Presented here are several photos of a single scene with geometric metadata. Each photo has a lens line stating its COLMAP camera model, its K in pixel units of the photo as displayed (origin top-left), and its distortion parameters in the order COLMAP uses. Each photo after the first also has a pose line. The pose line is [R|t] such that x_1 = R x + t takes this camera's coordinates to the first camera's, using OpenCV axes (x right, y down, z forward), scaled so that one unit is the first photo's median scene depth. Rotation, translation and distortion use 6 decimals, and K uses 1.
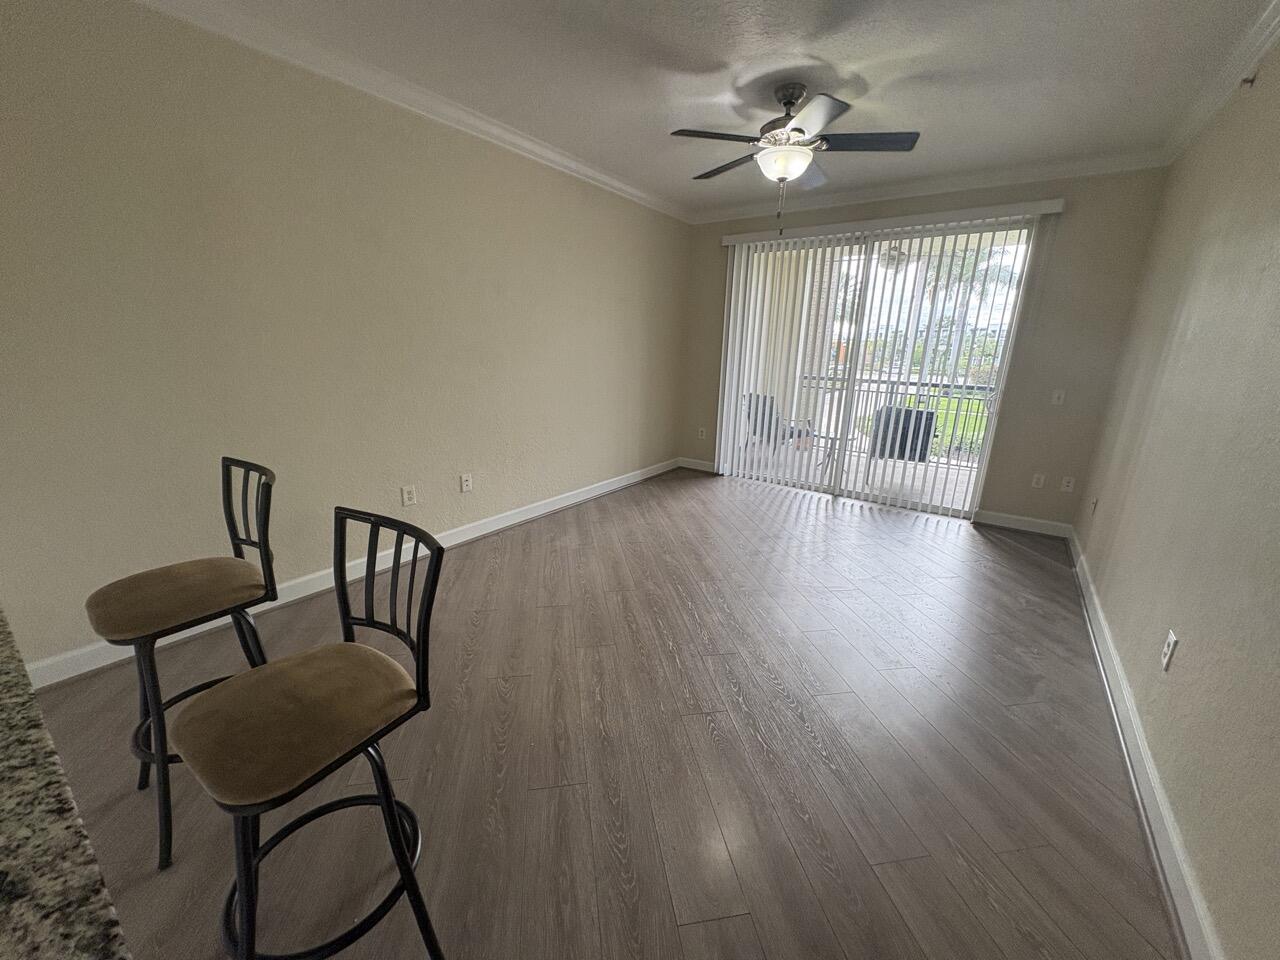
lens RADIAL K [[522.5, 0, 636.2], [0, 522.5, 484.8], [0, 0, 1]] dist [0.003427, -0.000256]
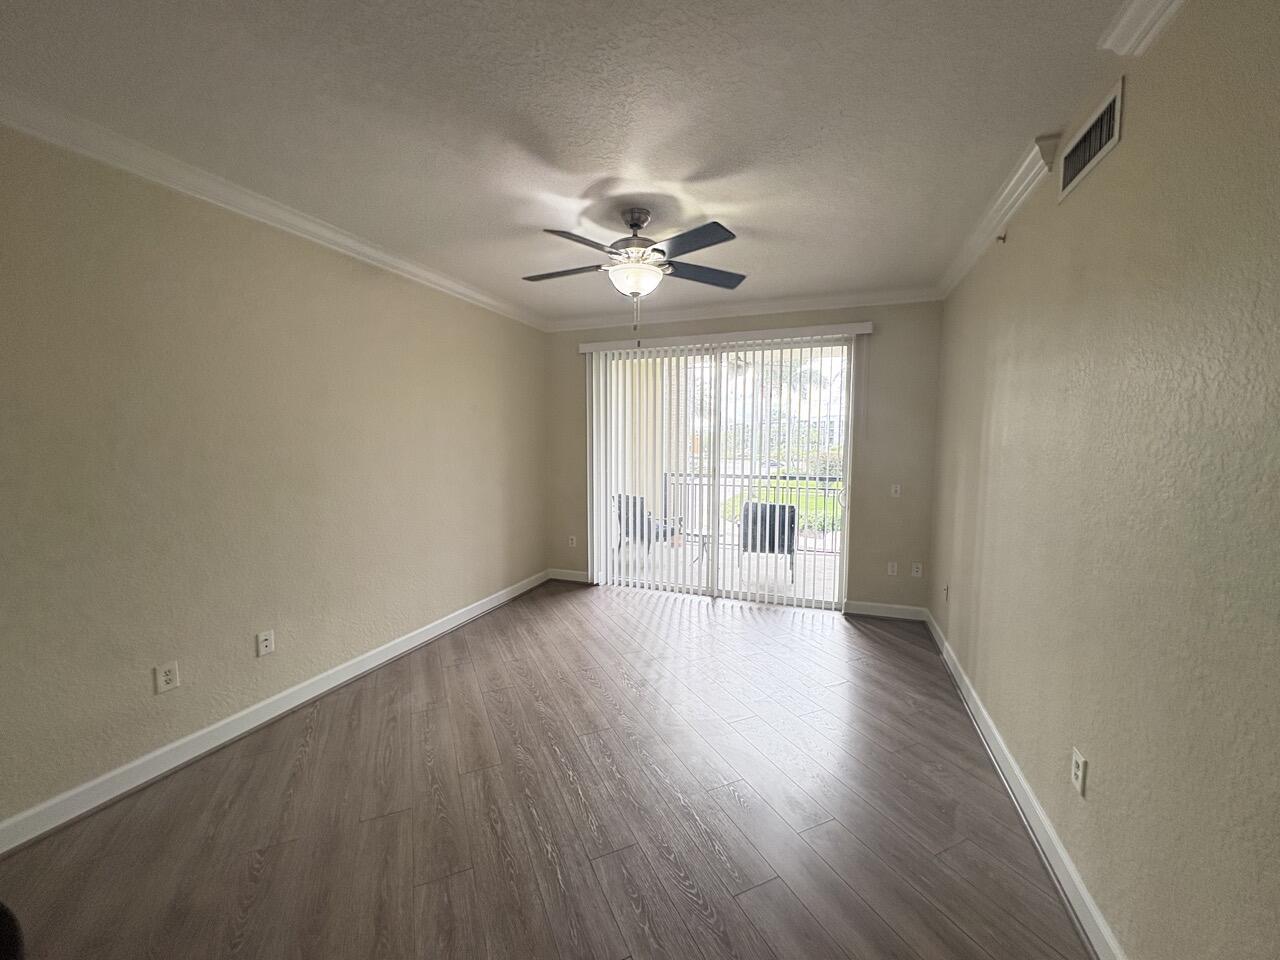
lens RADIAL K [[522.5, 0, 643.1], [0, 522.5, 480.3], [0, 0, 1]] dist [0.003427, -0.000256]
pose [[0.964980, -0.044723, 0.258484, 0.017375], [0.090883, 0.981331, -0.169498, -0.055563], [-0.246078, 0.187054, 0.951029, 0.097330]]
